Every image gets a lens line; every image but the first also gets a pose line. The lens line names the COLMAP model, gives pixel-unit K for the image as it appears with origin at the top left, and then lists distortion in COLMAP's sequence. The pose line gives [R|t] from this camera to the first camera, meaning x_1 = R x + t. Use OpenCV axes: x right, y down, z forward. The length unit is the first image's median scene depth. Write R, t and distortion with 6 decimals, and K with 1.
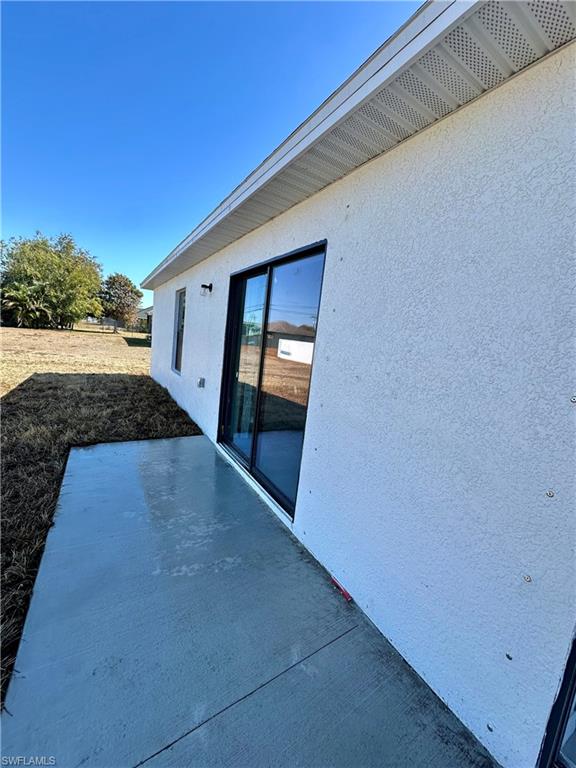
lens RADIAL K [[307.7, 0, 288.0], [0, 307.7, 384.0], [0, 0, 1]] dist [-0.003512, 0.000580]
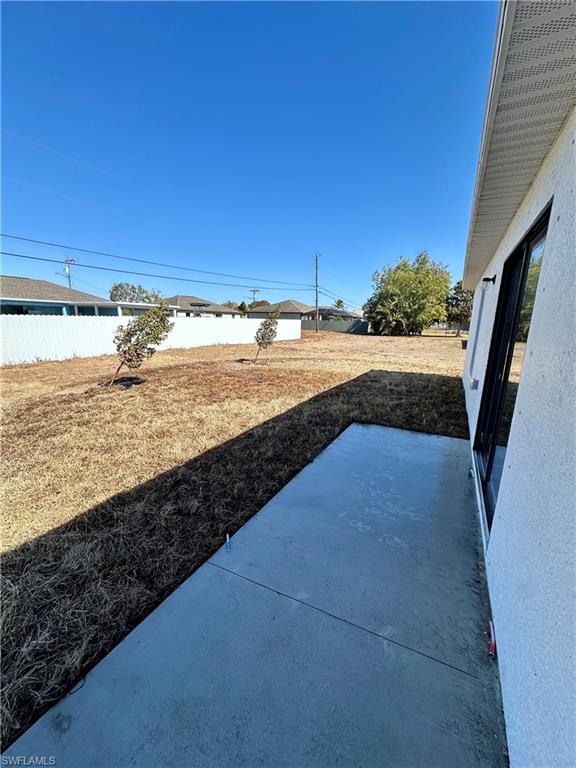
lens RADIAL K [[307.7, 0, 288.0], [0, 307.7, 384.0], [0, 0, 1]] dist [-0.003512, 0.000580]
pose [[0.513481, 0.086284, -0.853752, 0.226657], [-0.096842, 0.994402, 0.042254, 0.009840], [0.852619, 0.060983, 0.518963, 0.039146]]
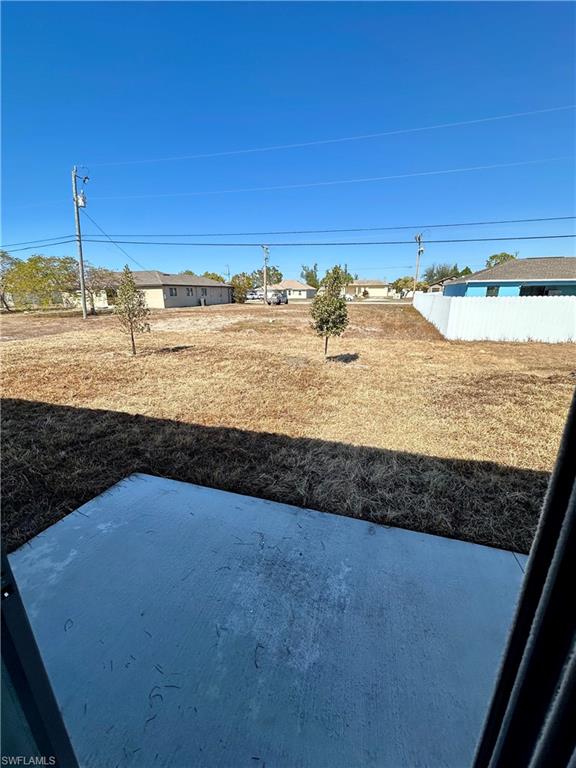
lens RADIAL K [[307.7, 0, 288.0], [0, 307.7, 384.0], [0, 0, 1]] dist [-0.003512, 0.000580]
pose [[-0.750051, 0.088910, -0.655376, 0.326217], [-0.168767, 0.932390, 0.319637, -0.020238], [0.639485, 0.350350, -0.684335, 0.199885]]
